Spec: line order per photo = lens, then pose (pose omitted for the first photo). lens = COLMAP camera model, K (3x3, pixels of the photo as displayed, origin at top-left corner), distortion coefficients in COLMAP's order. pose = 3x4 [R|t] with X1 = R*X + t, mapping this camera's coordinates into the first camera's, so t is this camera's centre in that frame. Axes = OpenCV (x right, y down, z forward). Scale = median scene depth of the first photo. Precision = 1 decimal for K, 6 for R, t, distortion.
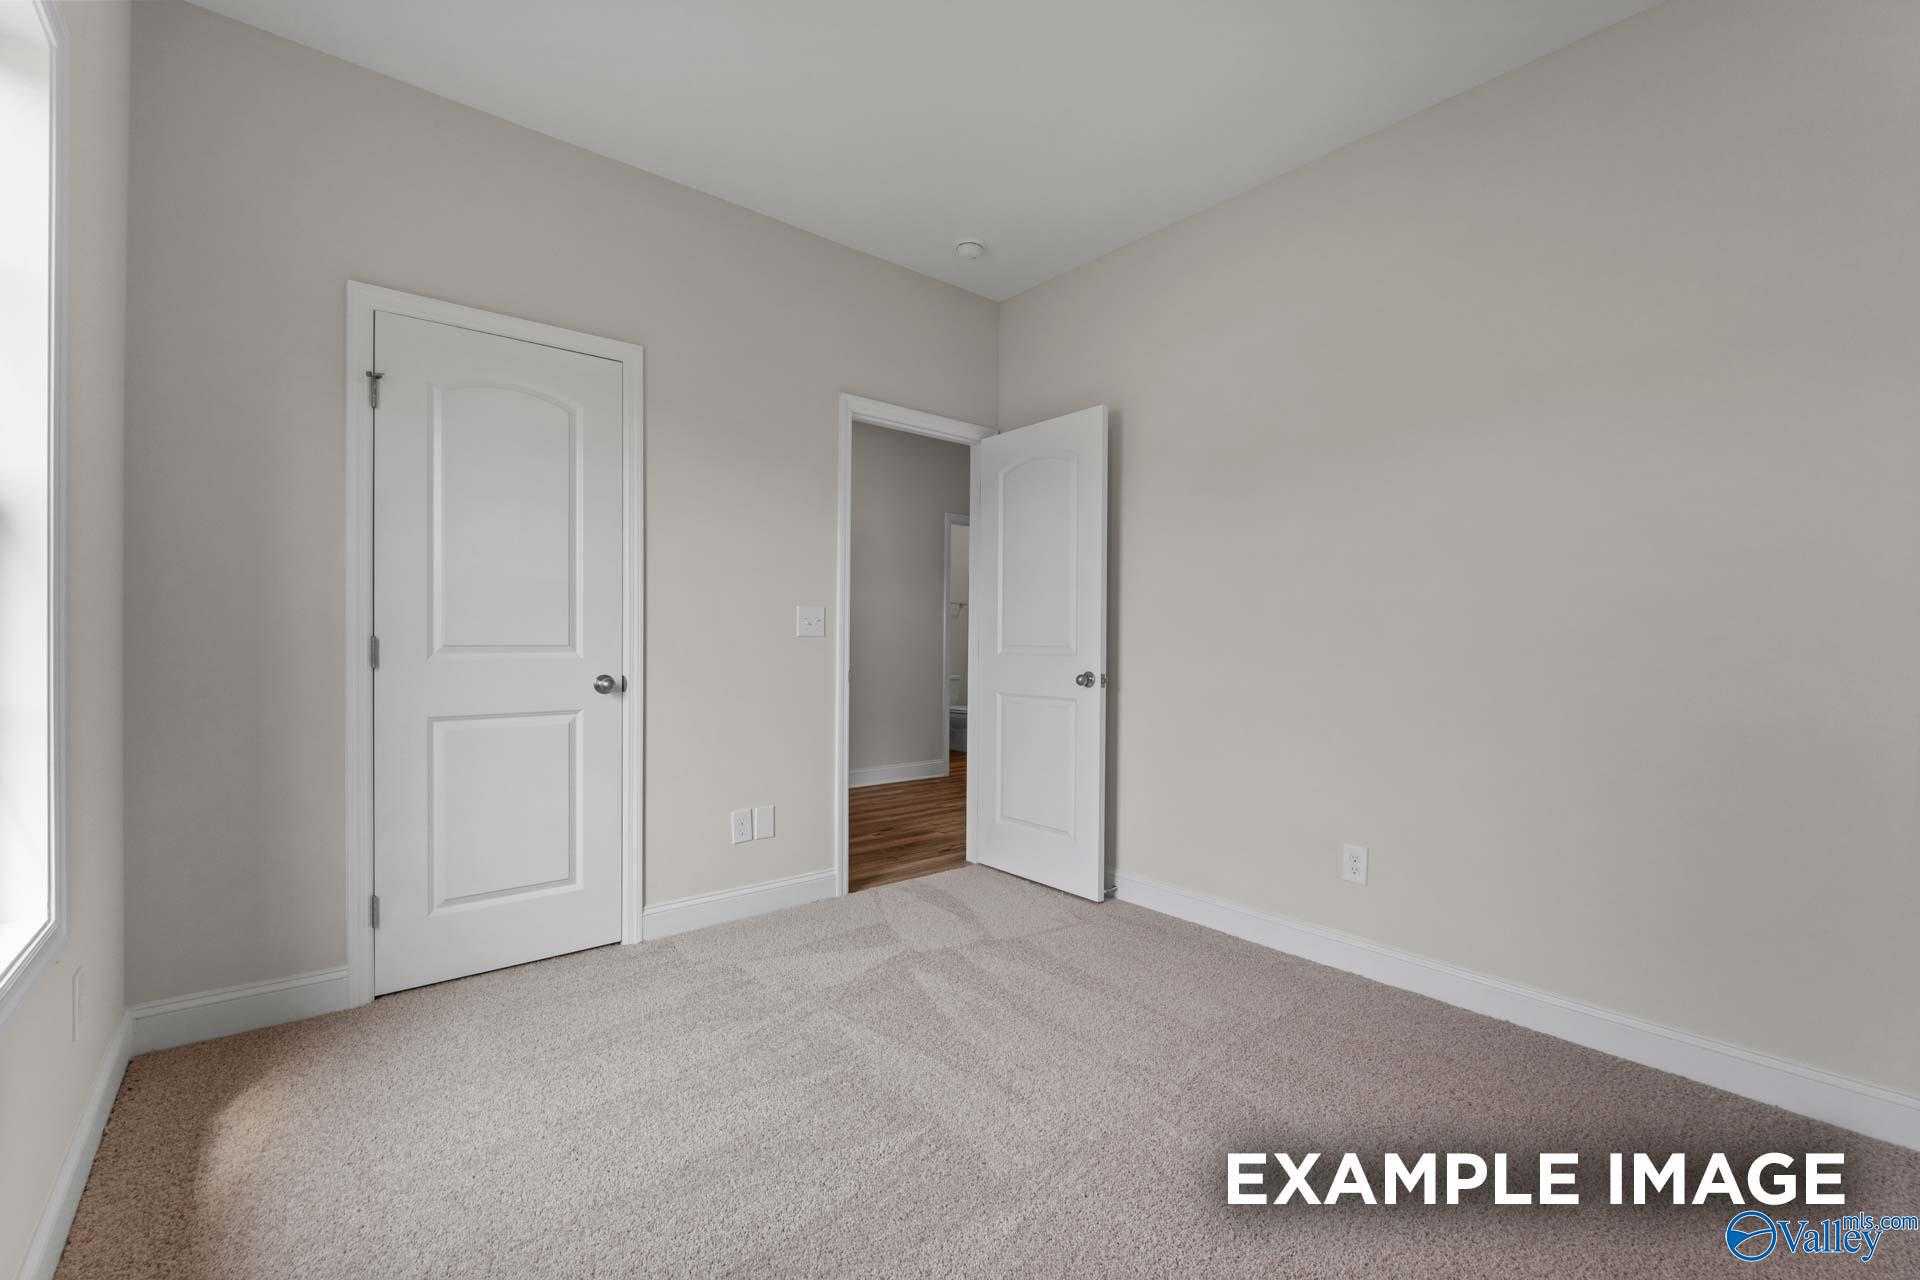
lens RADIAL K [[833.7, 0, 963.0], [0, 833.7, 637.8], [0, 0, 1]] dist [-0.000267, 0.000041]
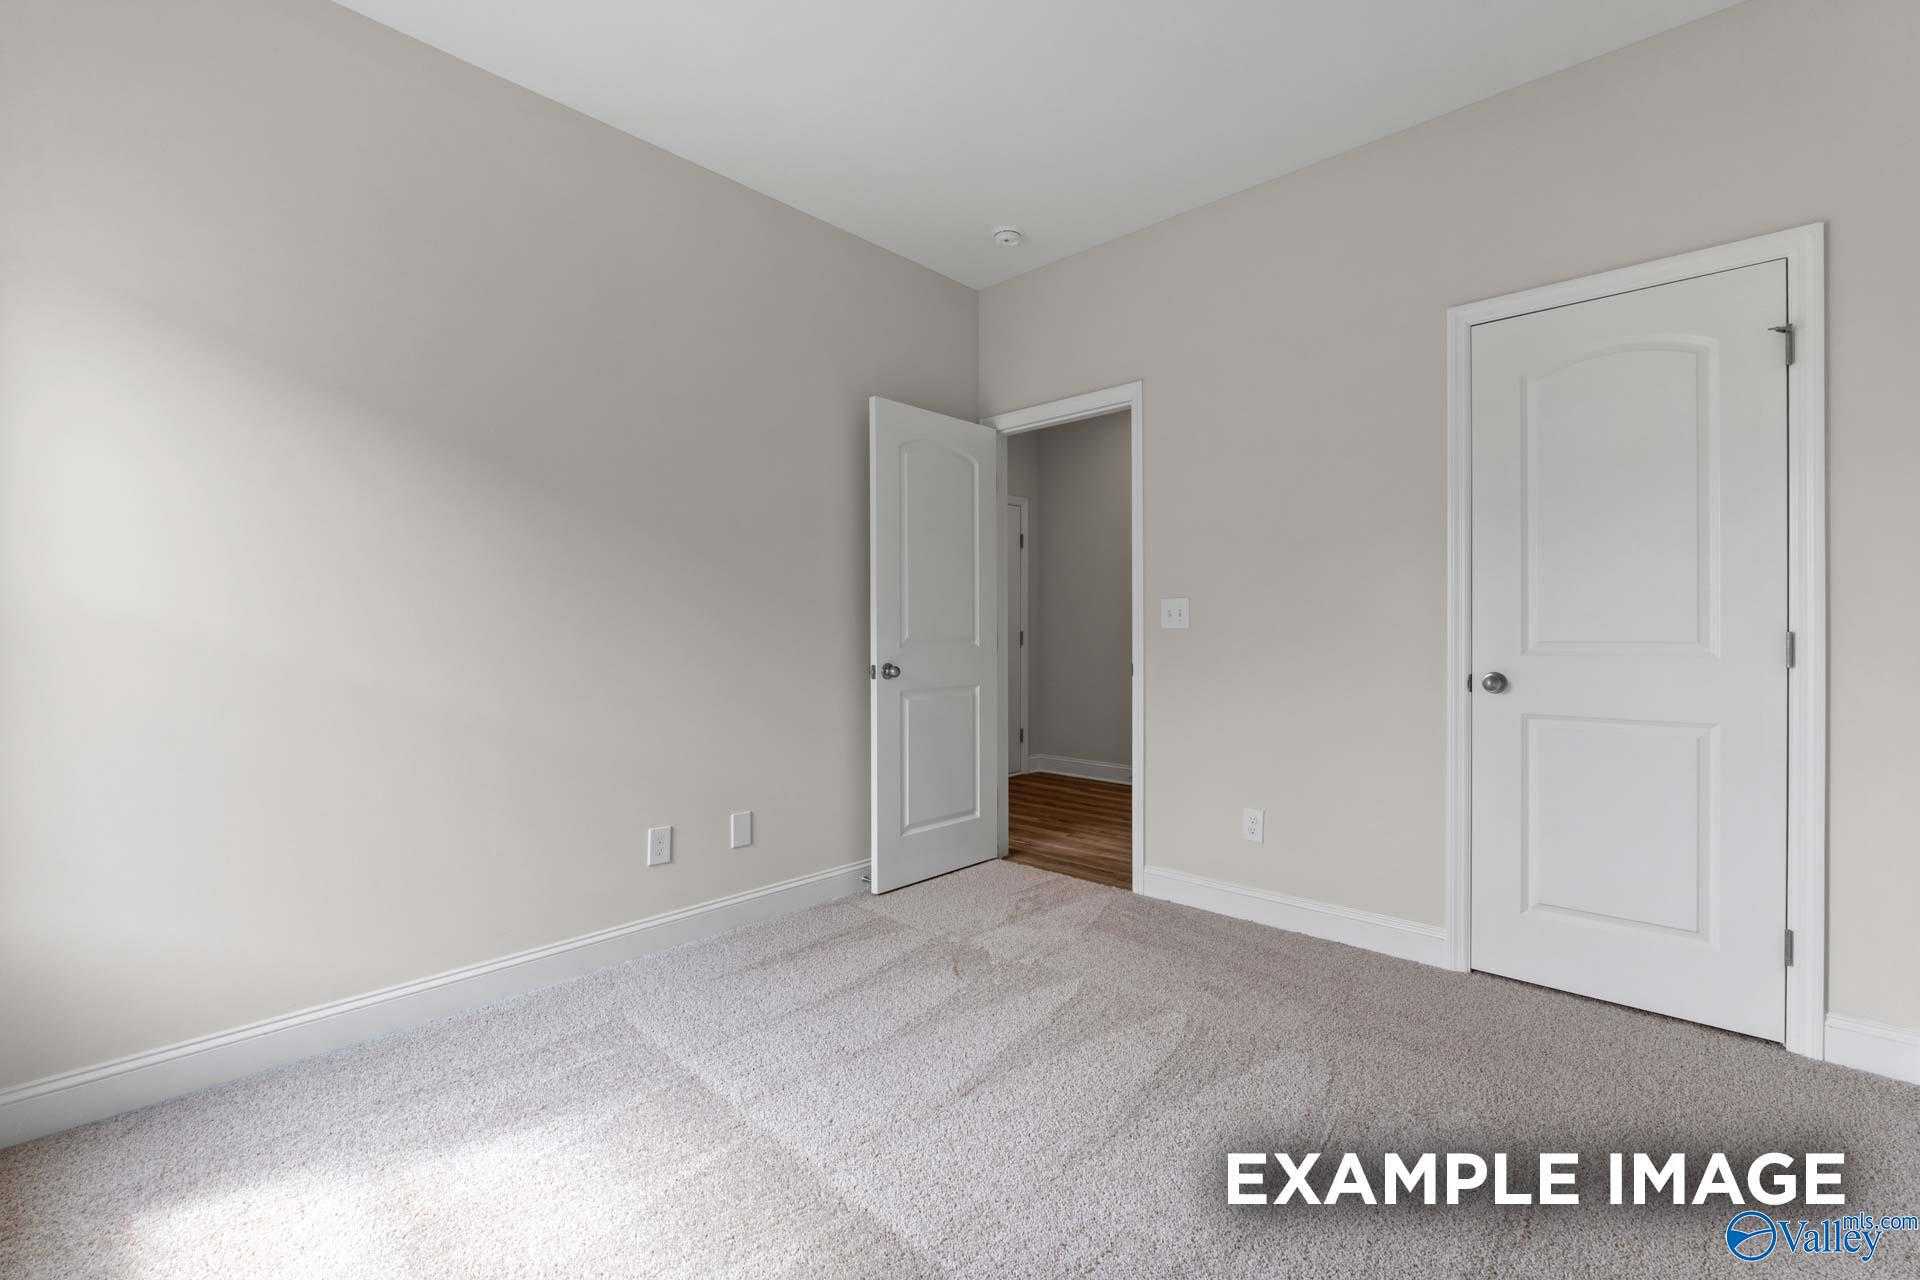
lens RADIAL K [[833.7, 0, 959.9], [0, 833.7, 635.8], [0, 0, 1]] dist [-0.000267, 0.000041]
pose [[0.132736, 0.001830, -0.991150, 0.250719], [0.003287, 0.999992, 0.002286, -0.001333], [0.991146, -0.003562, 0.132729, 0.203942]]
